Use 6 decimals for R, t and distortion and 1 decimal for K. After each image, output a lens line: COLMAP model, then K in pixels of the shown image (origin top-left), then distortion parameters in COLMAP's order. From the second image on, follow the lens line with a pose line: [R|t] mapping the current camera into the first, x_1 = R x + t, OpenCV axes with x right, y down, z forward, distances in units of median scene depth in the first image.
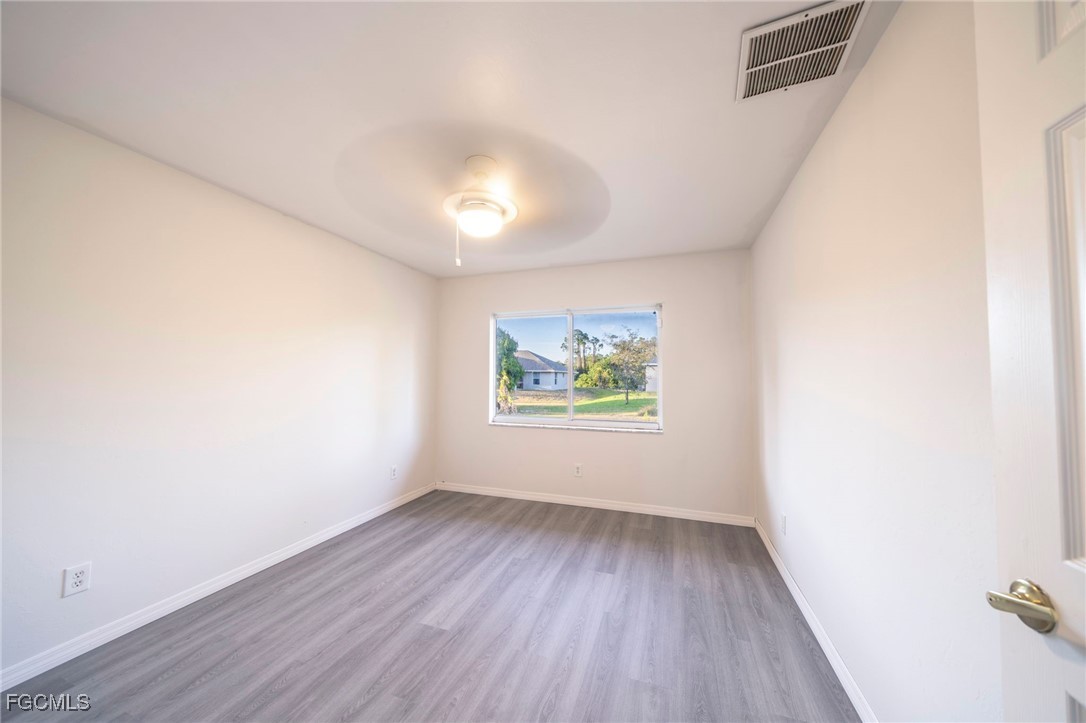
lens RADIAL K [[370.6, 0, 543.0], [0, 370.6, 361.5], [0, 0, 1]] dist [-0.000807, -0.000100]
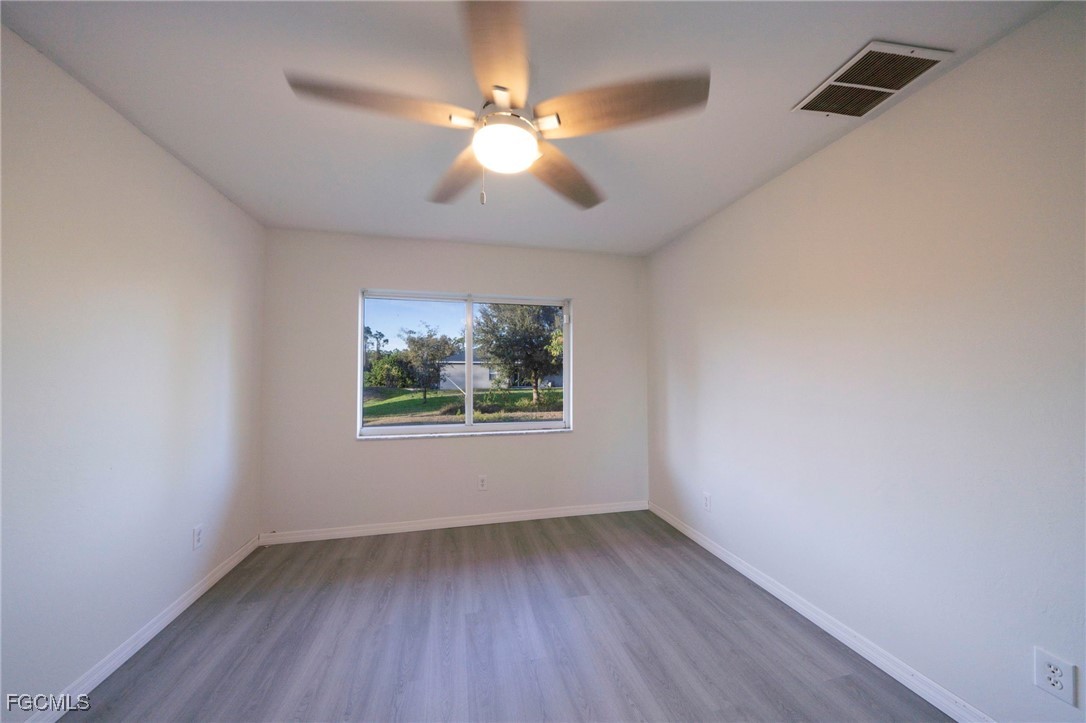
lens RADIAL K [[370.6, 0, 543.0], [0, 370.6, 361.5], [0, 0, 1]] dist [-0.000807, -0.000100]
pose [[0.842364, 0.014740, 0.538707, -0.282499], [-0.017859, 0.999840, 0.000568, 0.009226], [-0.538612, -0.010099, 0.842493, 0.223932]]
